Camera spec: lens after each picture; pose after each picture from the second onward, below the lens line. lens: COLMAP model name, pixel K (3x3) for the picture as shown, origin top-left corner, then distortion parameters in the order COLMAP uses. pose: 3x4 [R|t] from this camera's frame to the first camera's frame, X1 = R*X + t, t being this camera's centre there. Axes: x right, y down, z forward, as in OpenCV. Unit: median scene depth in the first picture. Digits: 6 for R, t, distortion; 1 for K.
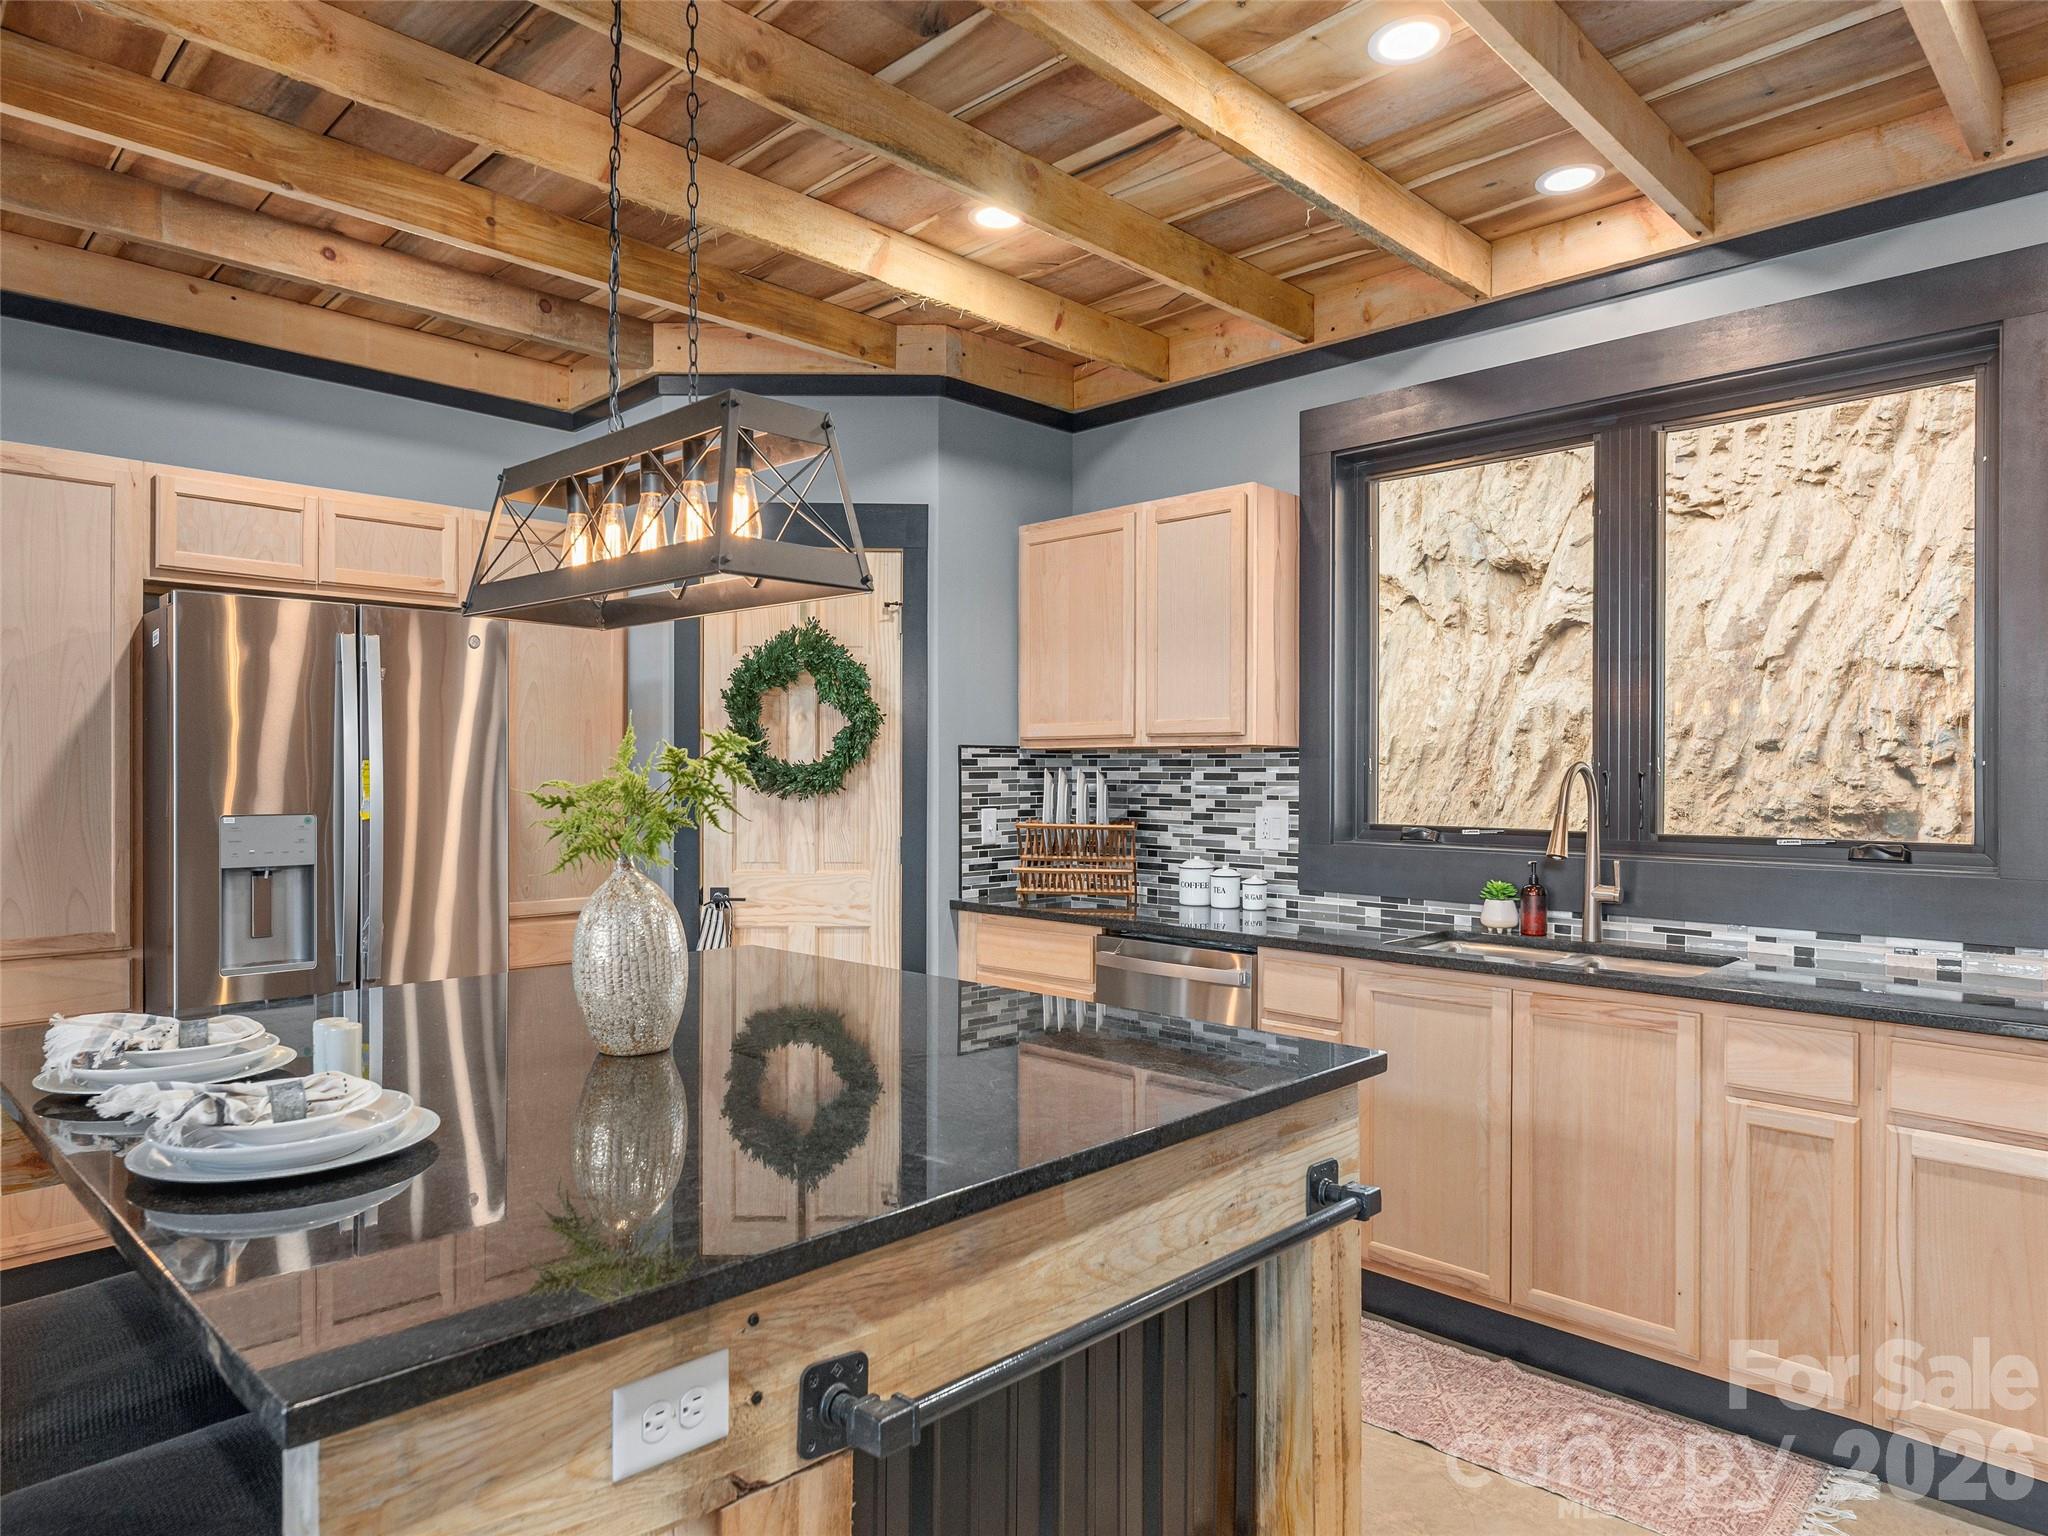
lens RADIAL K [[1286.8, 0, 1027.1], [0, 1286.8, 773.3], [0, 0, 1]] dist [0.002603, 0.000136]
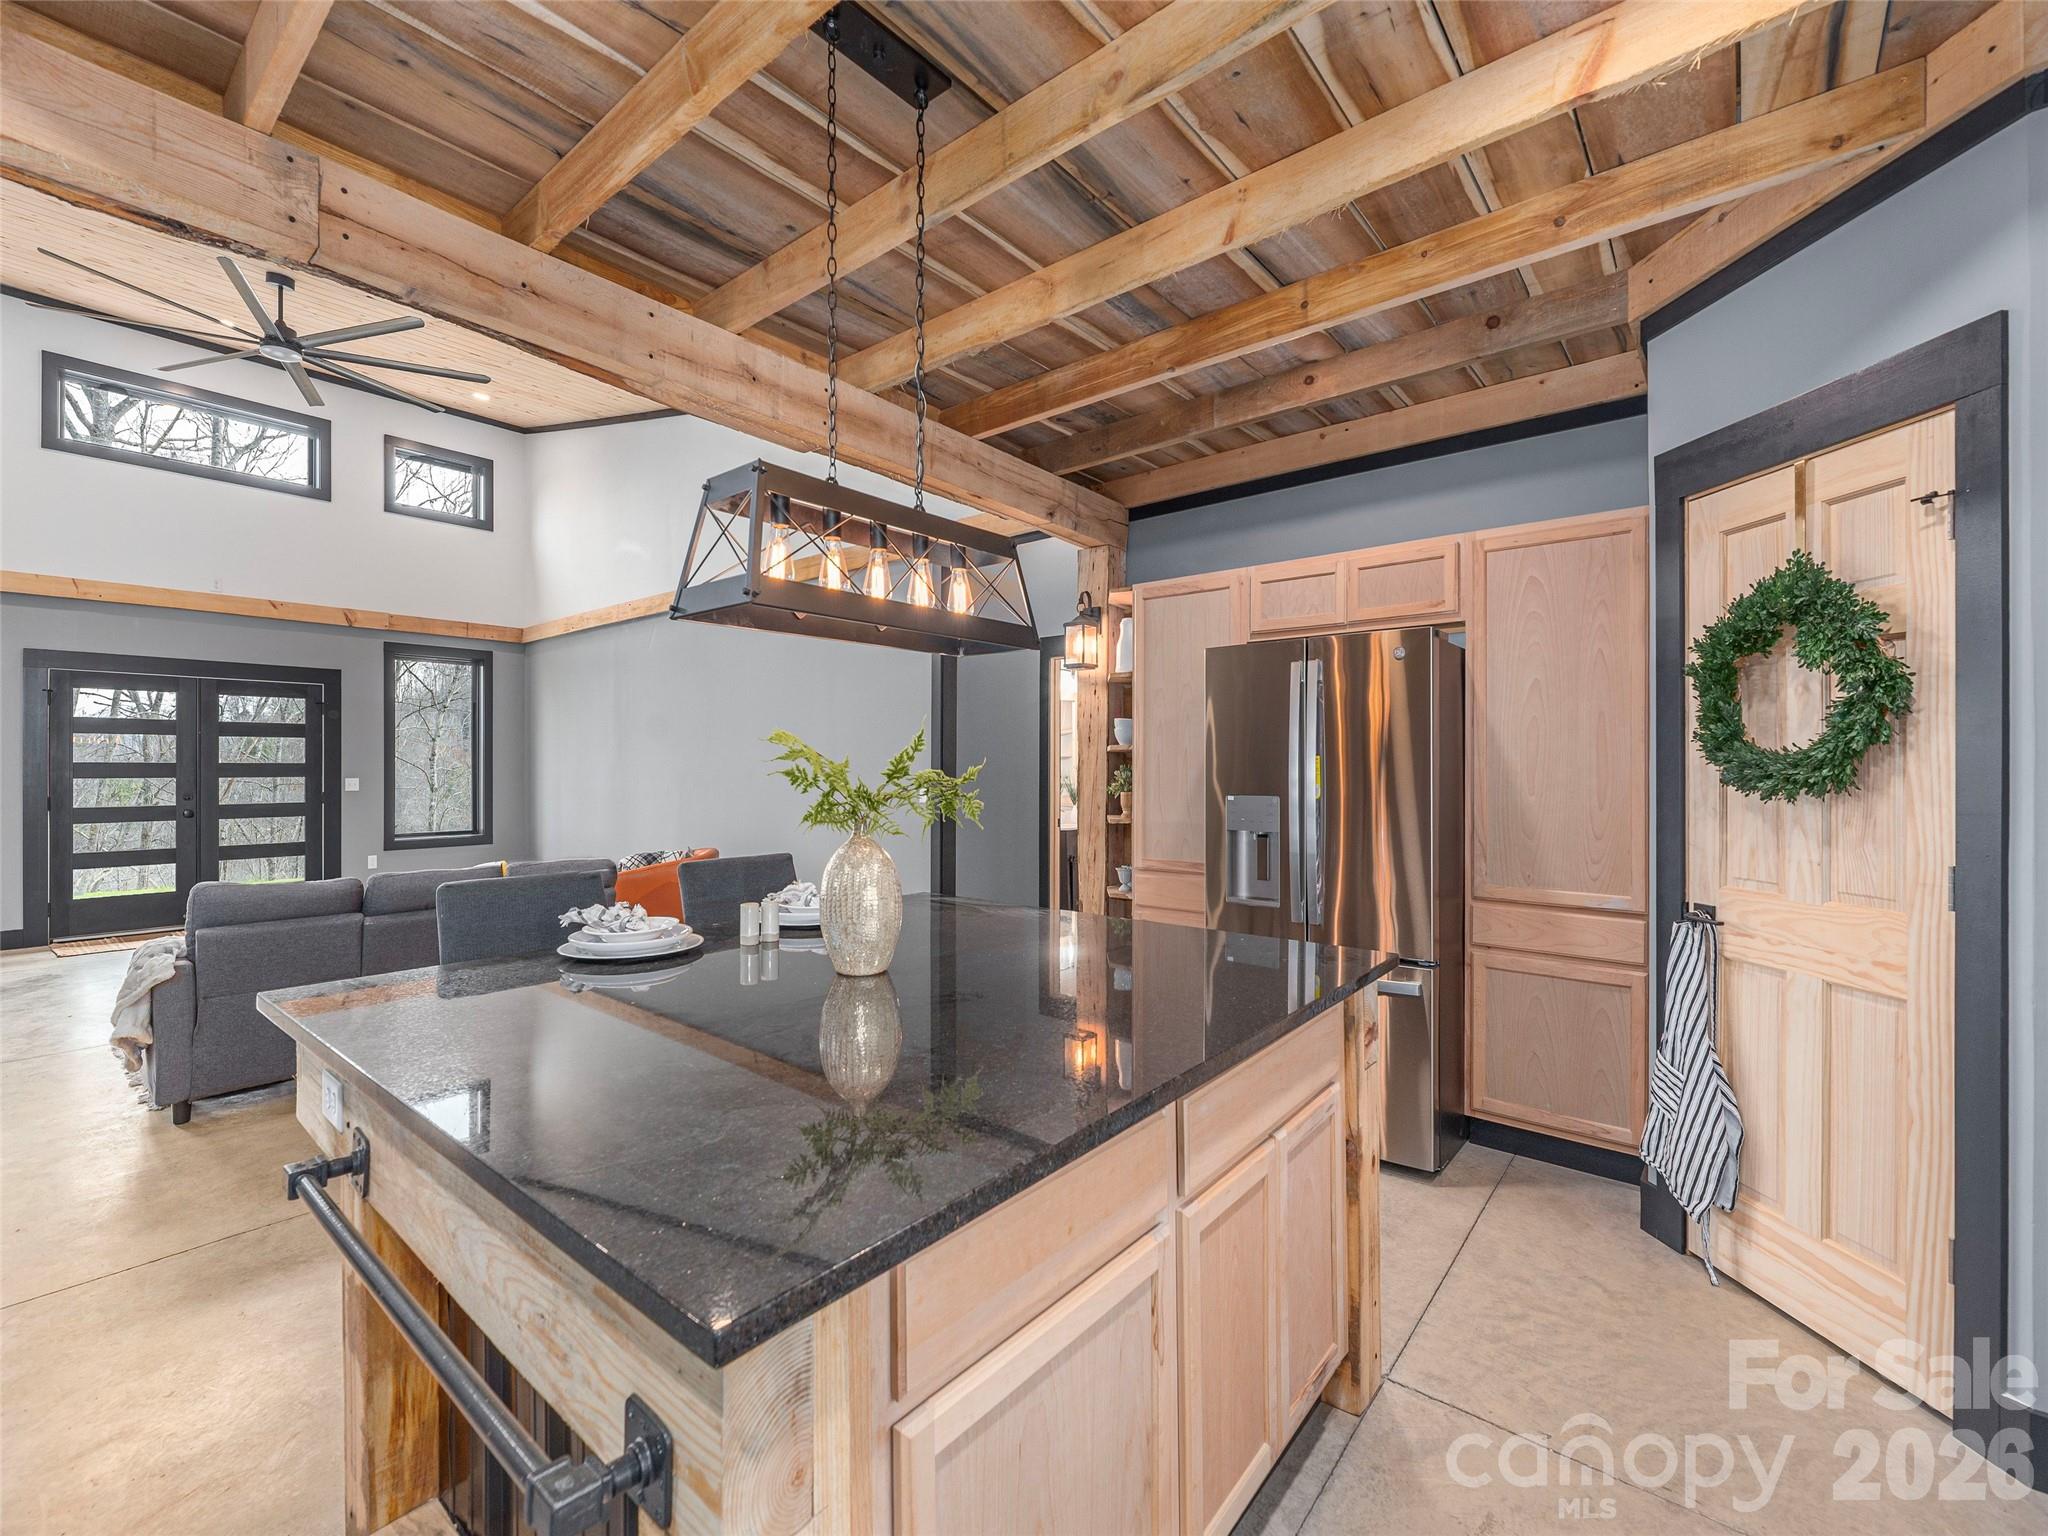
lens RADIAL K [[881.0, 0, 1017.9], [0, 881.0, 766.1], [0, 0, 1]] dist [0.000626, 0.000766]
pose [[0.078894, -0.002302, -0.996880, 0.294620], [-0.001044, 0.999997, -0.002391, 0.001991], [0.996882, 0.001229, 0.078891, 0.524431]]
